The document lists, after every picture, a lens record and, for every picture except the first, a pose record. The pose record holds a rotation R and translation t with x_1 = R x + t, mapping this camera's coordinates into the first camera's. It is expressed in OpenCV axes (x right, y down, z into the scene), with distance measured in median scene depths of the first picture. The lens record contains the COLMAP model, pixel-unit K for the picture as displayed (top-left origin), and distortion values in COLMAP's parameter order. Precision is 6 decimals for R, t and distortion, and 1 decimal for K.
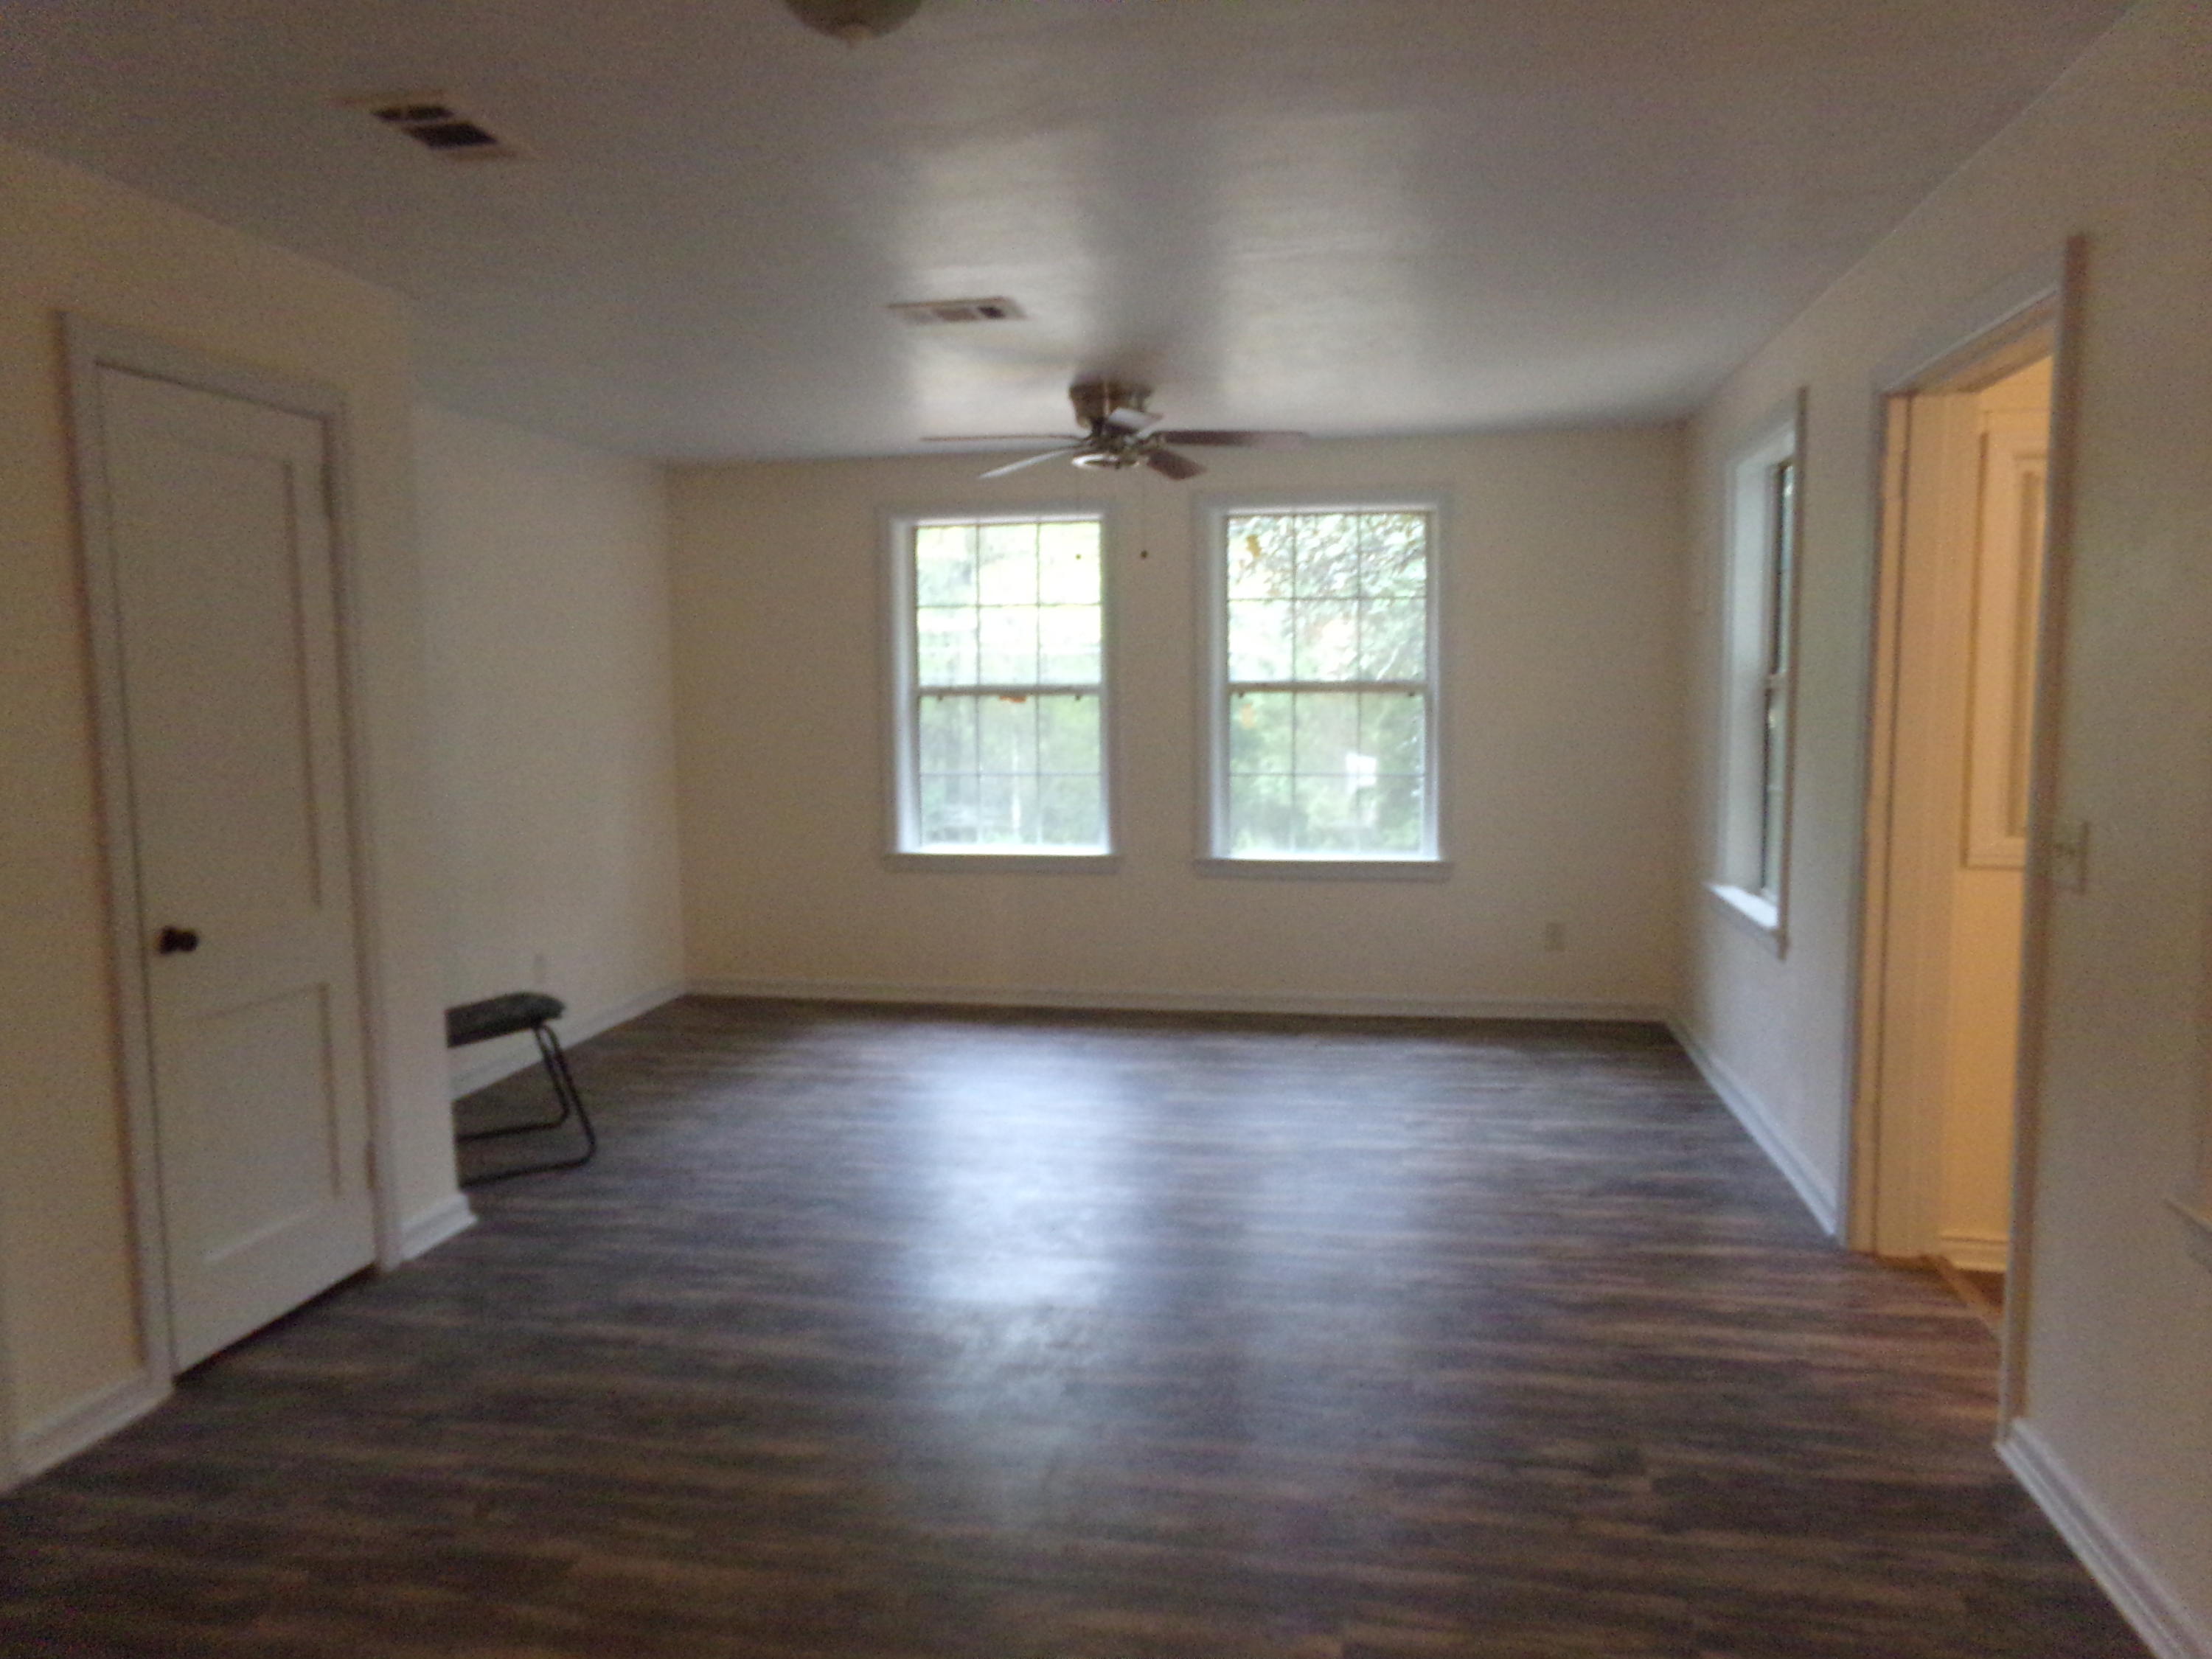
lens RADIAL K [[1528.5, 0, 1110.5], [0, 1528.5, 826.7], [0, 0, 1]] dist [0.004428, 0.010899]
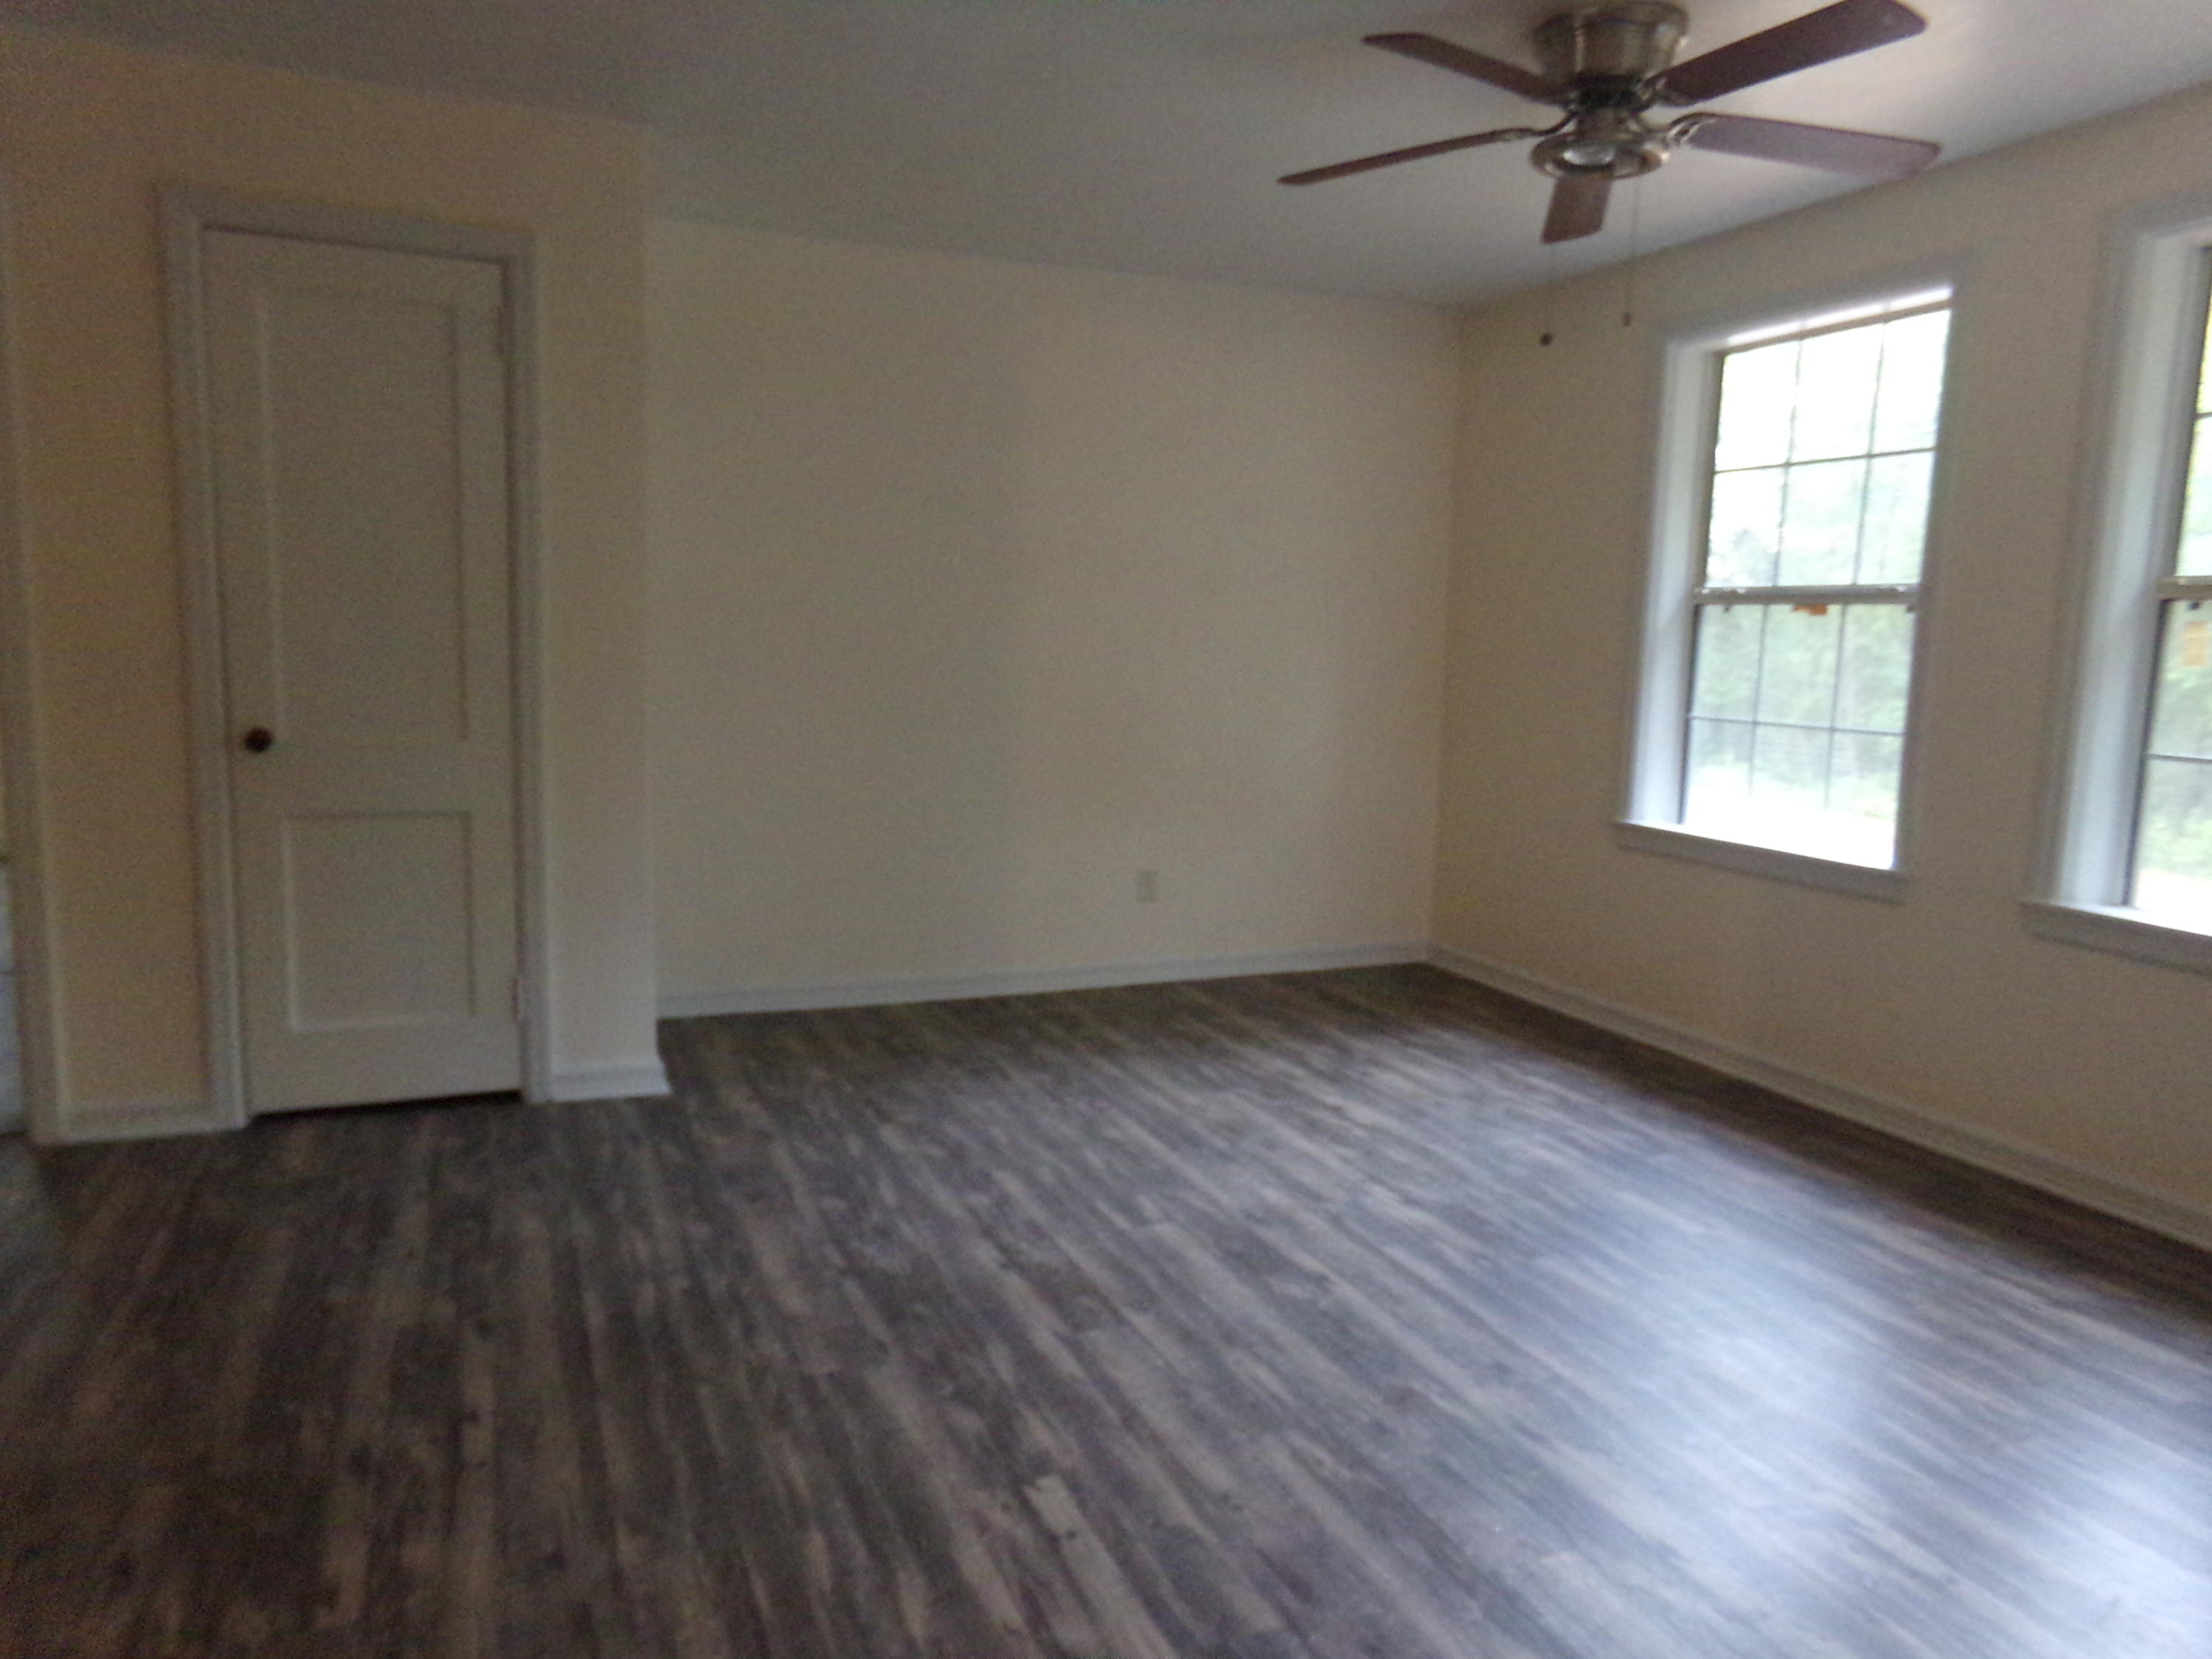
lens RADIAL K [[1528.5, 0, 1097.7], [0, 1528.5, 831.7], [0, 0, 1]] dist [0.004428, 0.010899]
pose [[0.534920, 0.146194, -0.832159, 0.558275], [-0.118216, 0.988178, 0.097613, -0.035777], [0.836592, 0.046160, 0.545879, 0.740329]]
